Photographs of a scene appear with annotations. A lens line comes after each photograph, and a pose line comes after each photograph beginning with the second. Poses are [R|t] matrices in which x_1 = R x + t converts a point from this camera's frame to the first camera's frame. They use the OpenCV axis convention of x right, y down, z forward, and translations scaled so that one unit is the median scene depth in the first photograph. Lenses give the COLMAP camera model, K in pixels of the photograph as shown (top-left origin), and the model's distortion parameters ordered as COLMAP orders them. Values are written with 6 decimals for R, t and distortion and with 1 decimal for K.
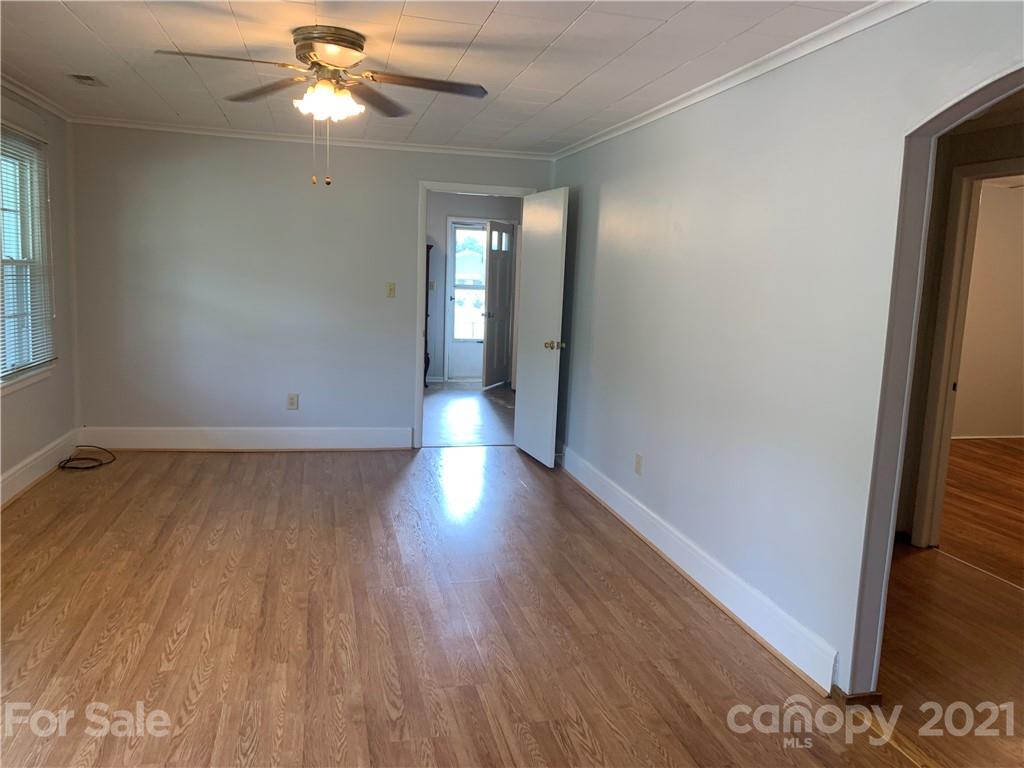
lens RADIAL K [[786.2, 0, 516.0], [0, 786.2, 369.5], [0, 0, 1]] dist [0.063807, -0.090141]
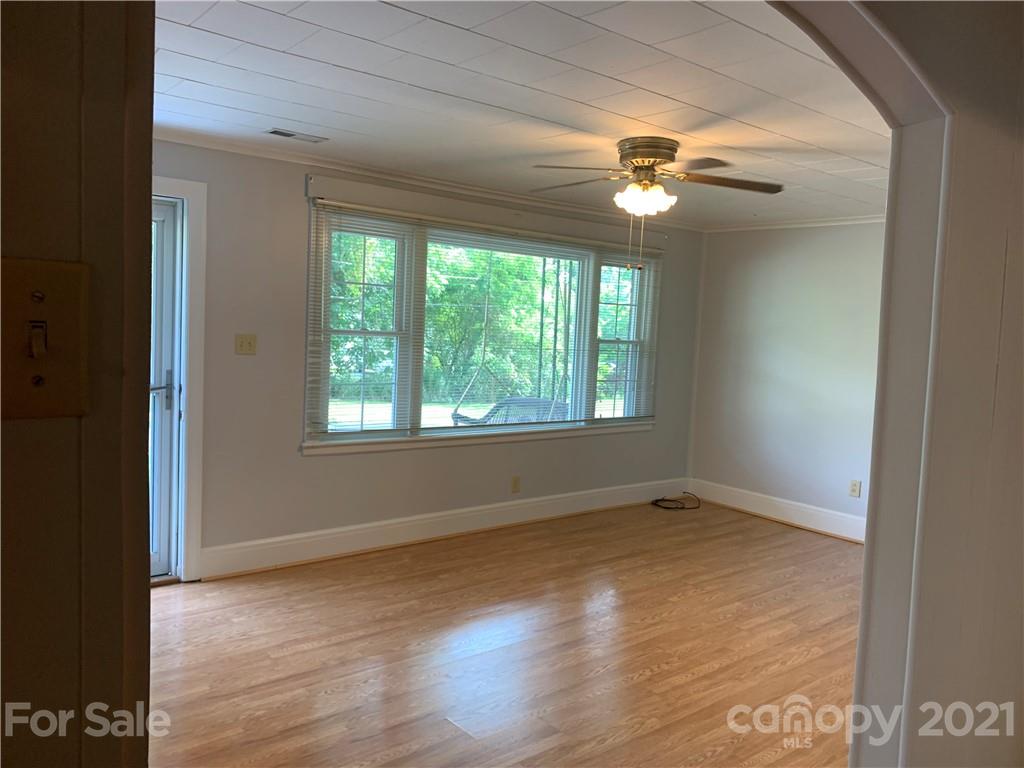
lens RADIAL K [[786.2, 0, 516.0], [0, 786.2, 369.5], [0, 0, 1]] dist [0.063807, -0.090141]
pose [[0.438621, 0.032058, -0.898100, 0.596685], [-0.135449, 0.990305, -0.030802, -0.025424], [0.888406, 0.135157, 0.438711, 0.296453]]
